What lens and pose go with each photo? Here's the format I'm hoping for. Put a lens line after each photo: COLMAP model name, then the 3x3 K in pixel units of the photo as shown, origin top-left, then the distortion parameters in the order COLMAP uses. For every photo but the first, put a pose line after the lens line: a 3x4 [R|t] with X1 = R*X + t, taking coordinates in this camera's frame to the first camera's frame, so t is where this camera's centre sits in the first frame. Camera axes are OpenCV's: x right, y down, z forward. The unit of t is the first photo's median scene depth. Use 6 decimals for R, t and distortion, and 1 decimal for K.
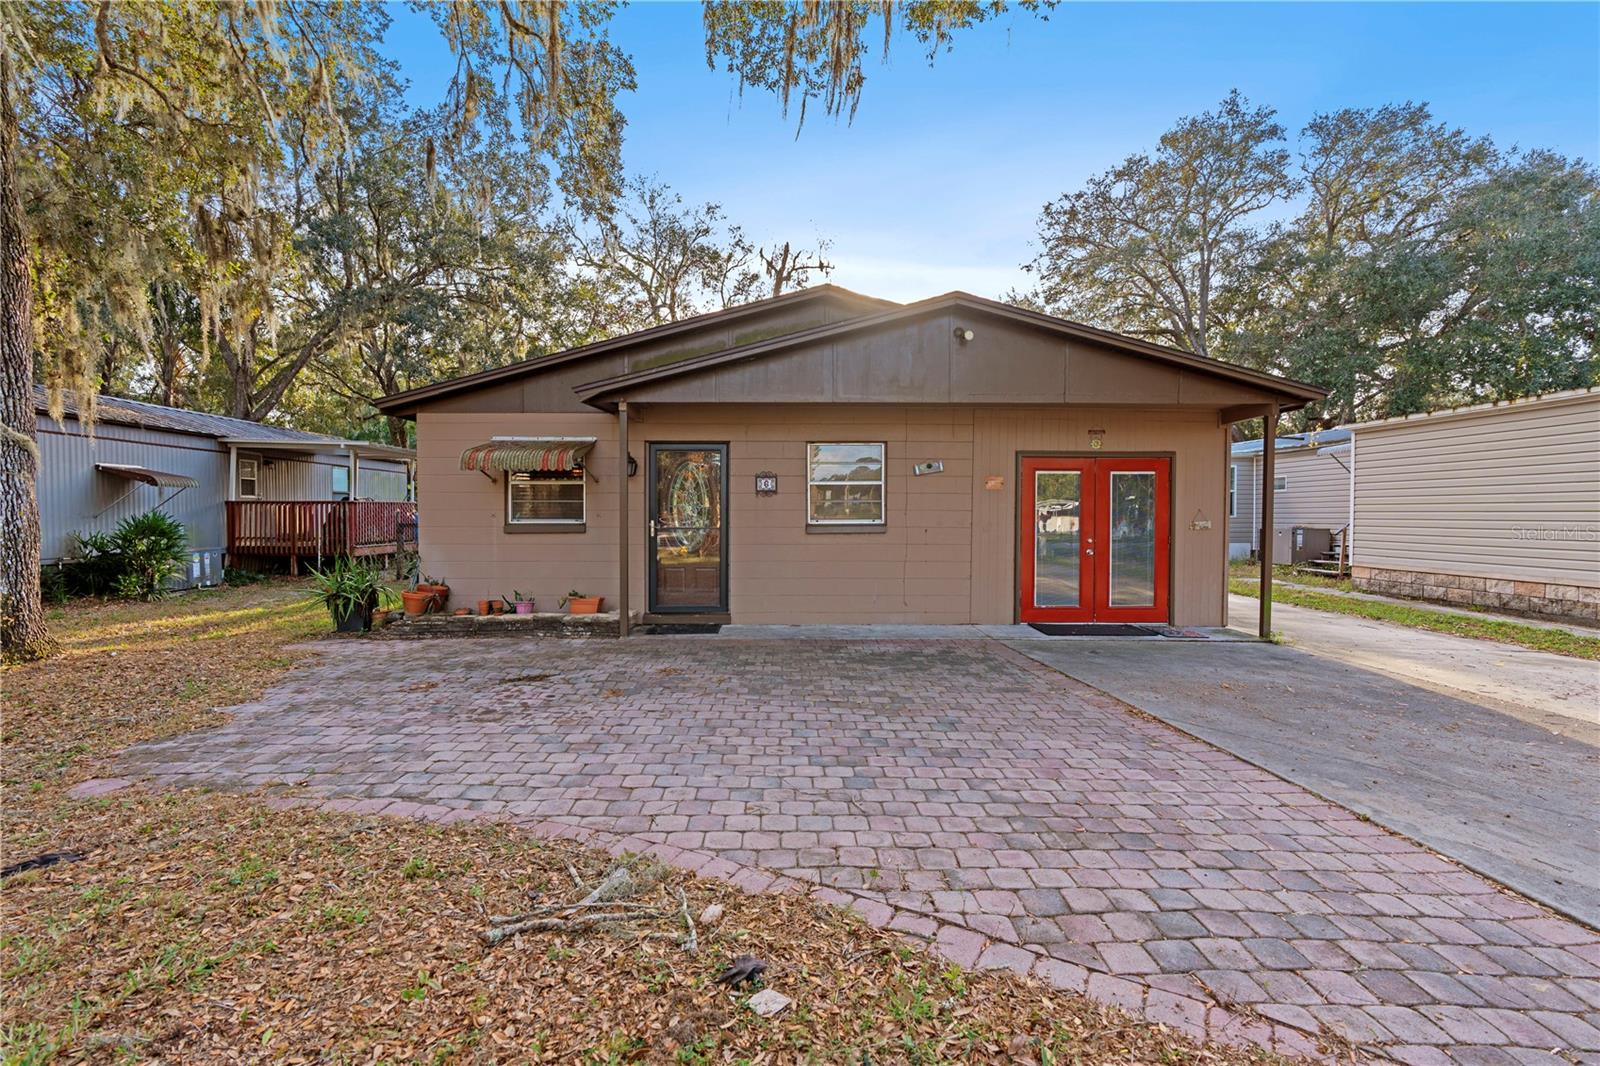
lens RADIAL K [[723.1, 0, 798.8], [0, 723.1, 532.9], [0, 0, 1]] dist [-0.013875, 0.004786]
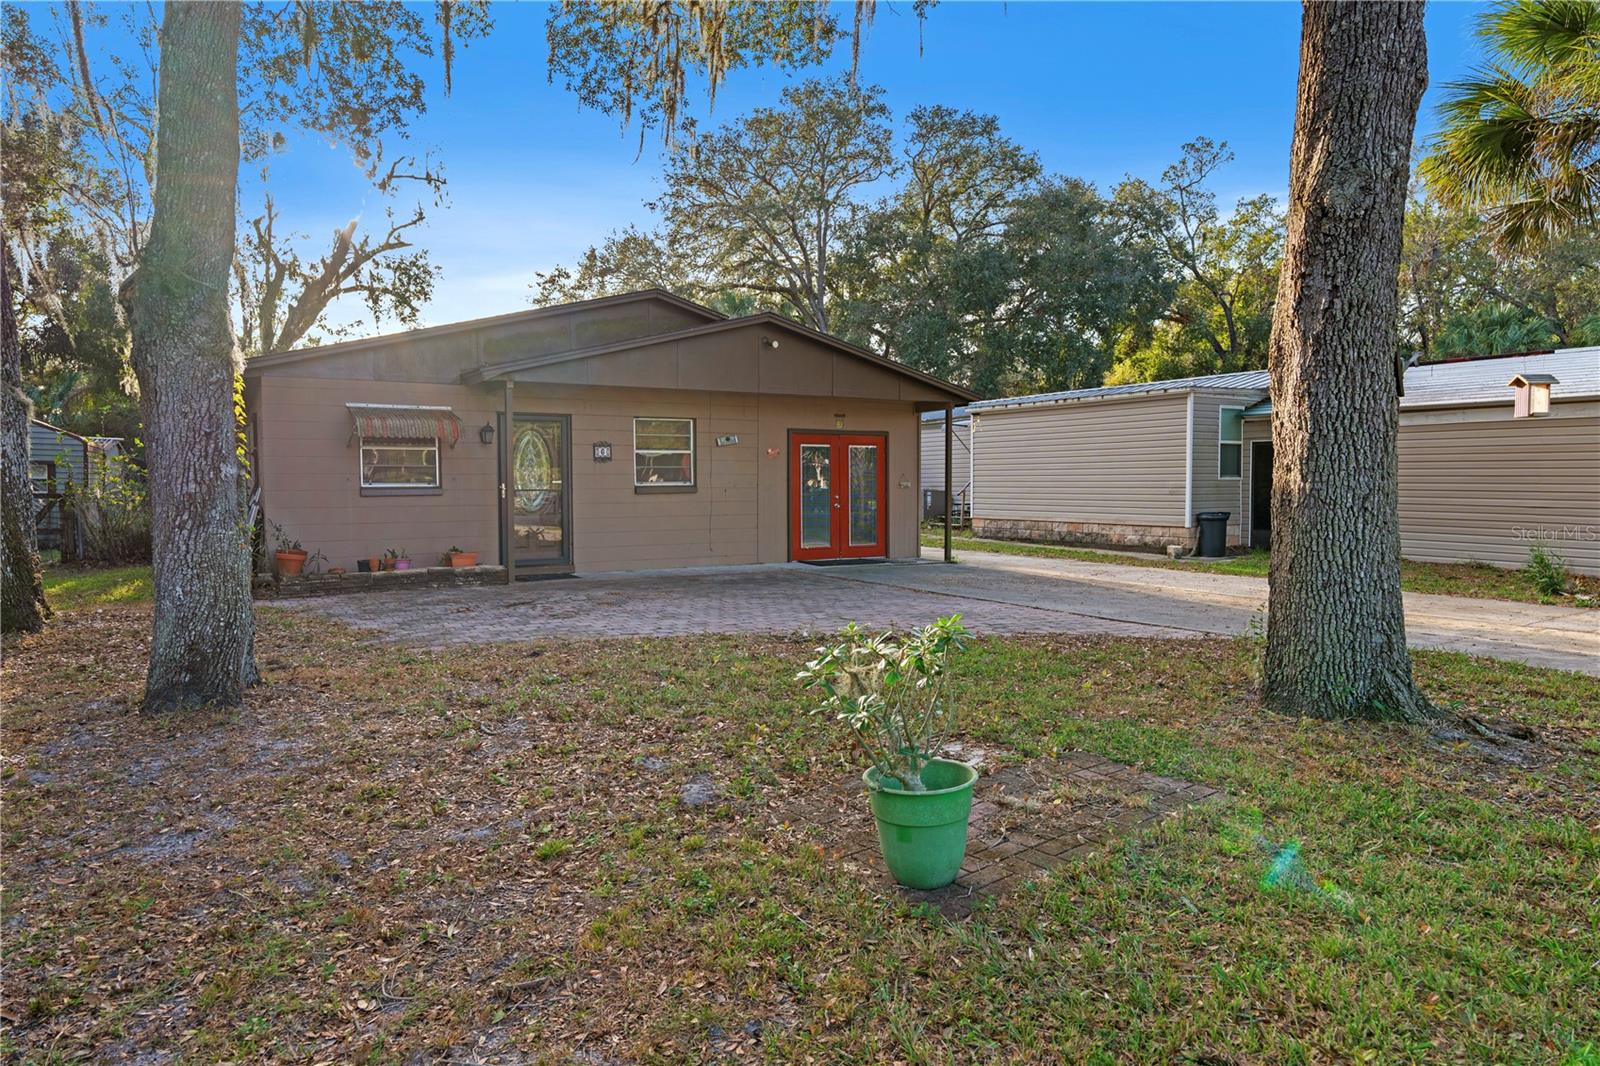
lens RADIAL K [[944.5, 0, 793.1], [0, 944.5, 526.8], [0, 0, 1]] dist [-0.002828, 0.002717]
pose [[0.867853, -0.027881, 0.496037, -0.370264], [0.018053, 0.999534, 0.024596, 0.014797], [-0.496492, -0.012391, 0.867953, -0.330092]]
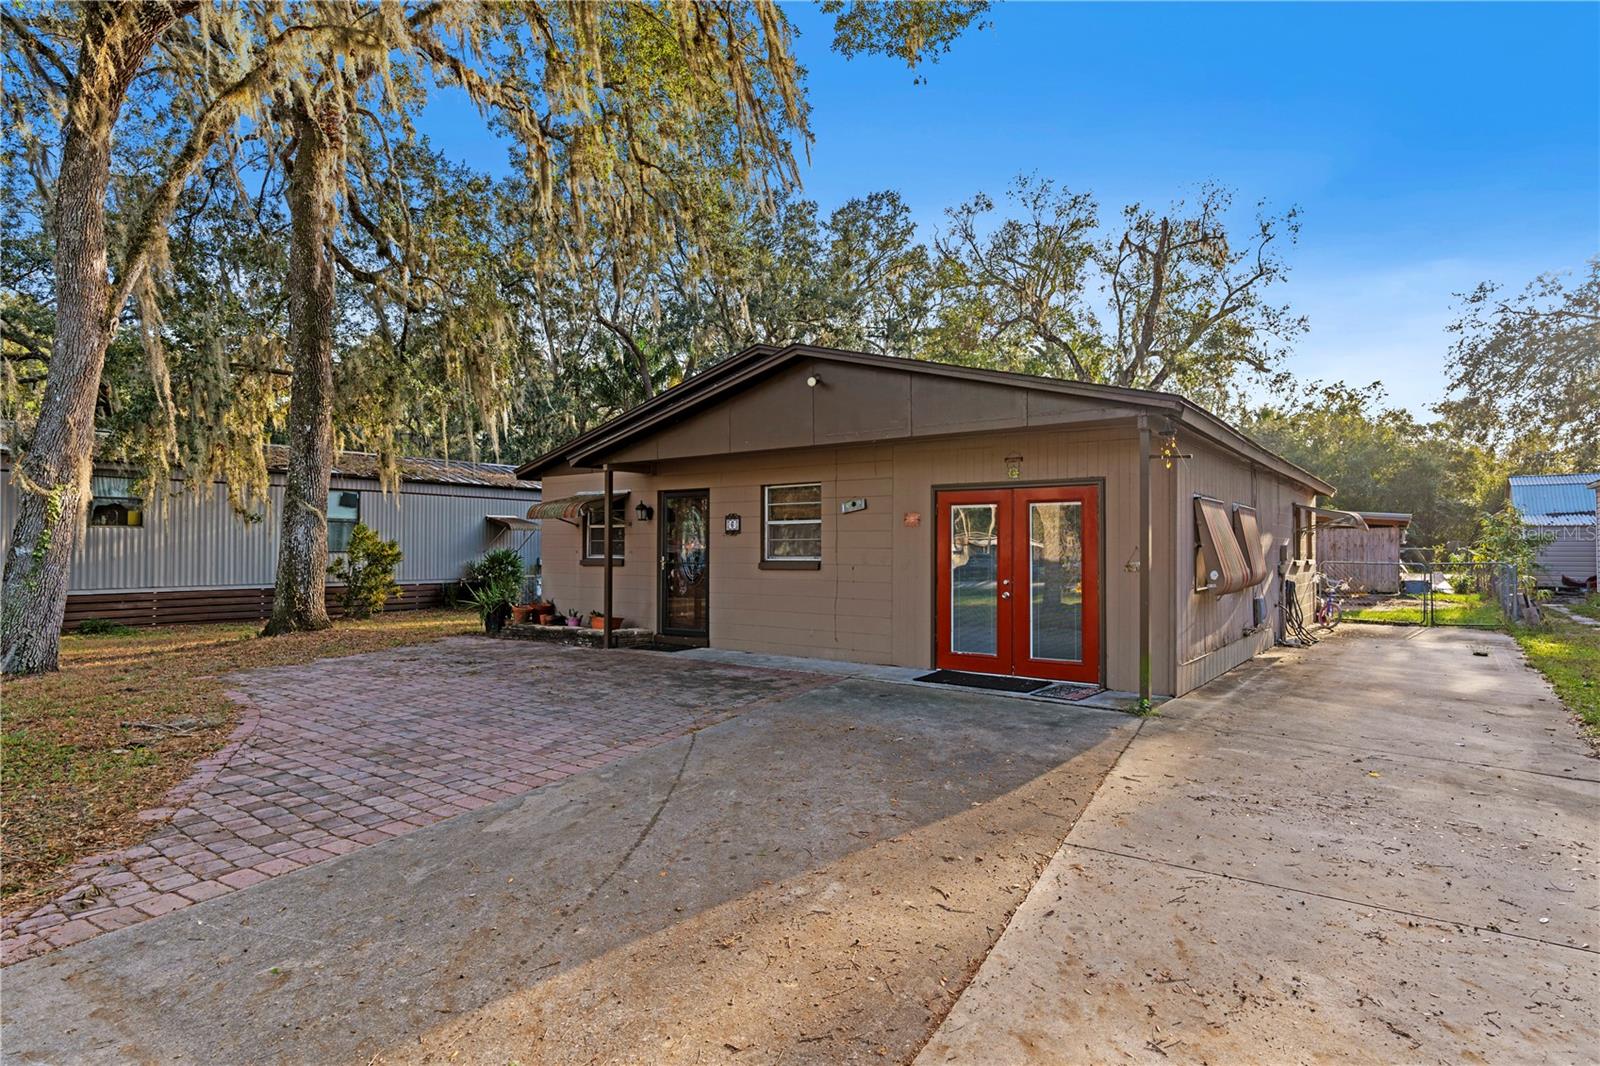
lens RADIAL K [[856.6, 0, 810.8], [0, 856.6, 534.1], [0, 0, 1]] dist [-0.004590, 0.004668]
pose [[0.793969, -0.010289, -0.607871, 0.591337], [-0.015580, 0.999184, -0.037261, -0.003540], [0.607758, 0.039055, 0.793161, 0.012617]]
